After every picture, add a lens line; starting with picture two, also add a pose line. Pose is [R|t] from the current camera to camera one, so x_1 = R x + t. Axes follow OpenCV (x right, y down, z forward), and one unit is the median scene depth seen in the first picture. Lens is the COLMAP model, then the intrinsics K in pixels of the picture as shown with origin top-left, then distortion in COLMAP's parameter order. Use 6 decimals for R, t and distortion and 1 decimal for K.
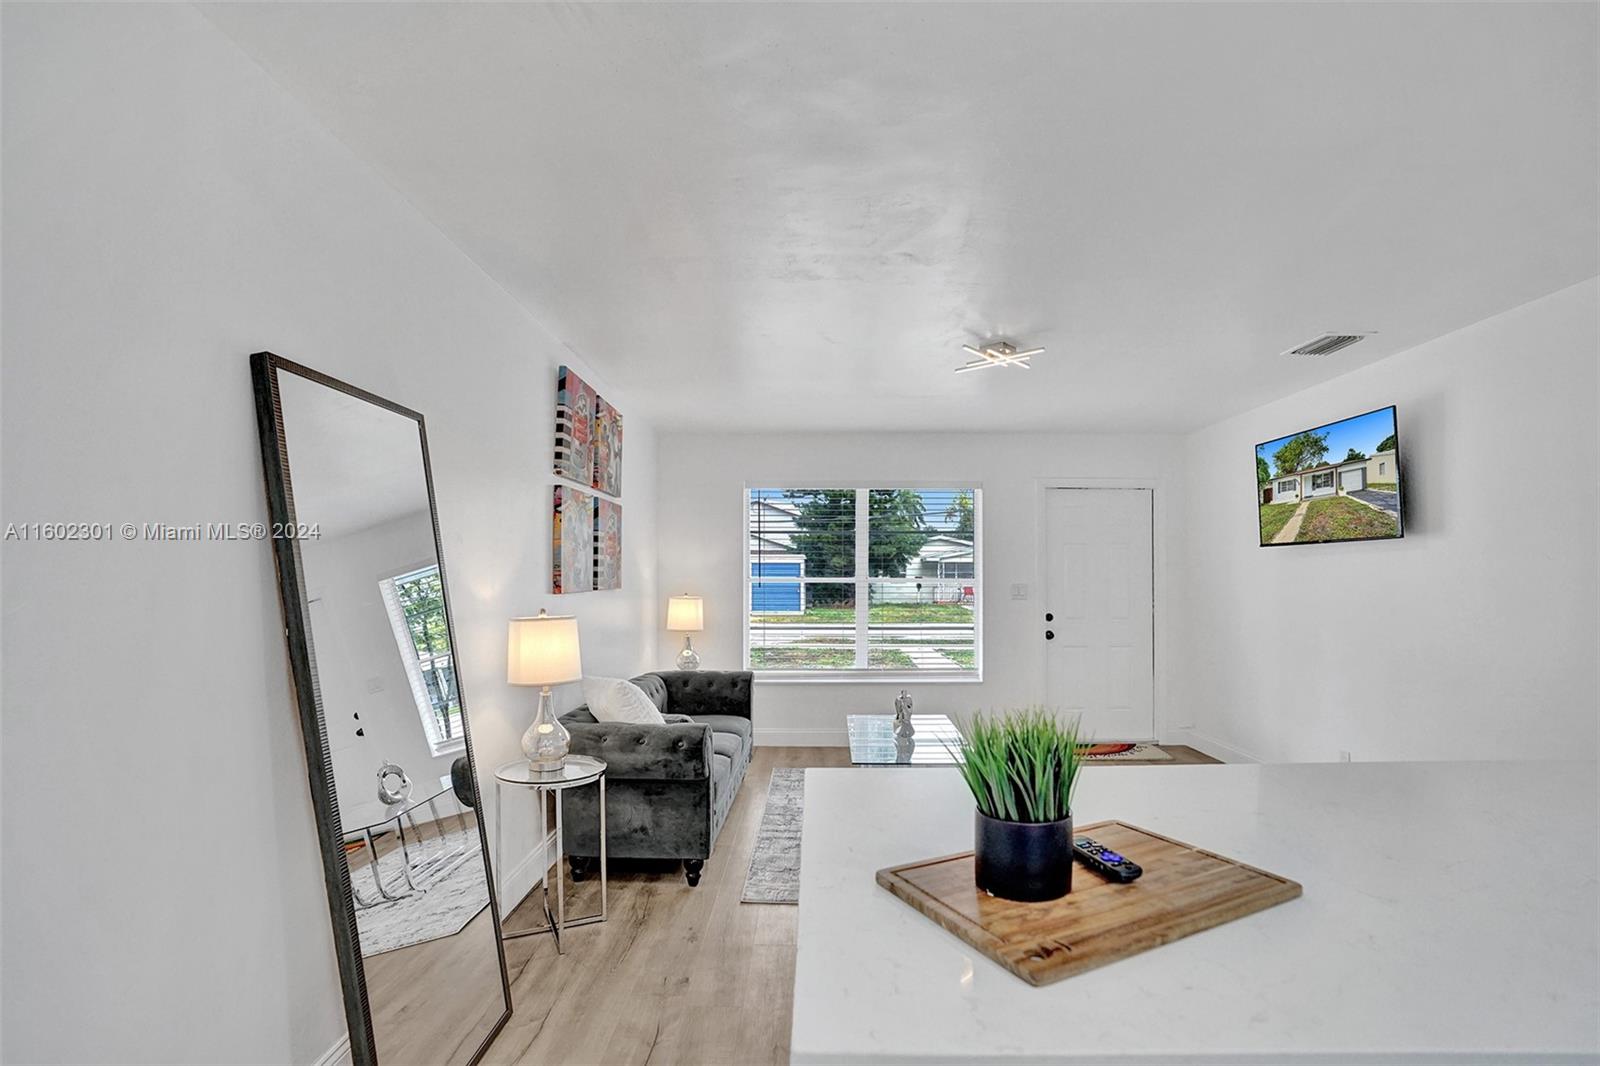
lens RADIAL K [[790.2, 0, 798.3], [0, 790.2, 530.8], [0, 0, 1]] dist [0.015787, 0.000363]
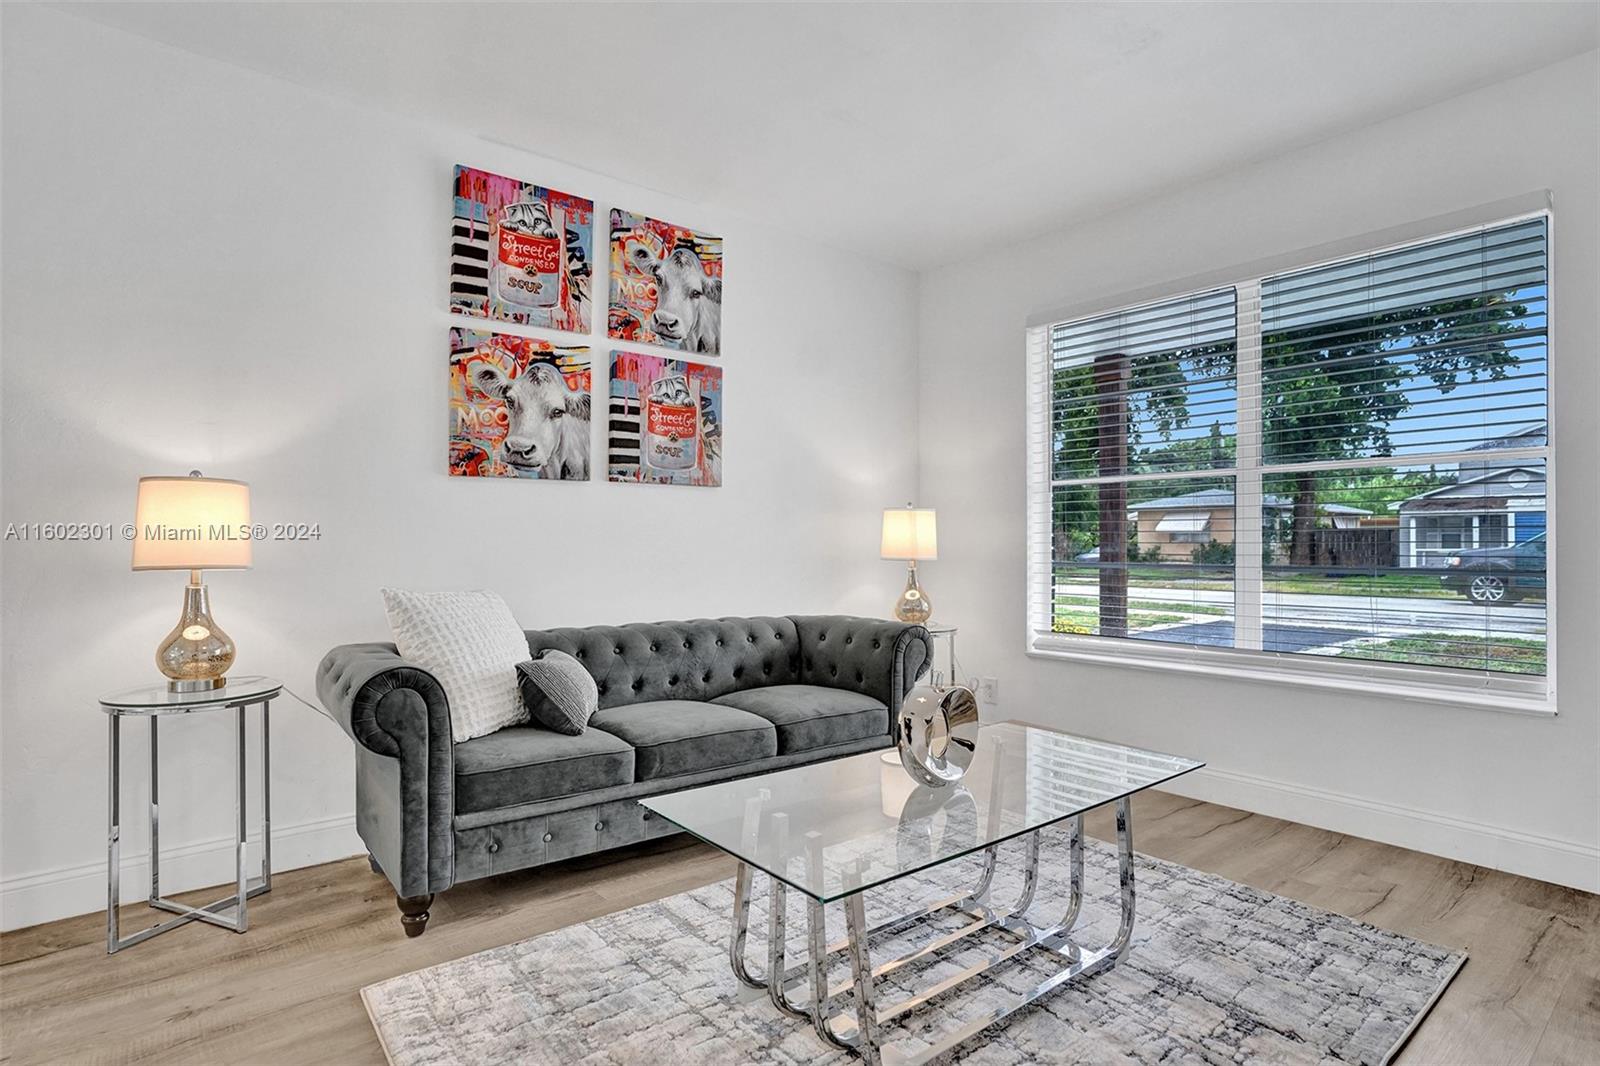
lens RADIAL K [[836.1, 0, 797.0], [0, 836.1, 528.7], [0, 0, 1]] dist [-0.022692, 0.001125]
pose [[0.660474, -0.010344, -0.750778, 0.374588], [0.041278, 0.998893, 0.022551, 0.096919], [0.749714, -0.045885, 0.660170, 0.575179]]
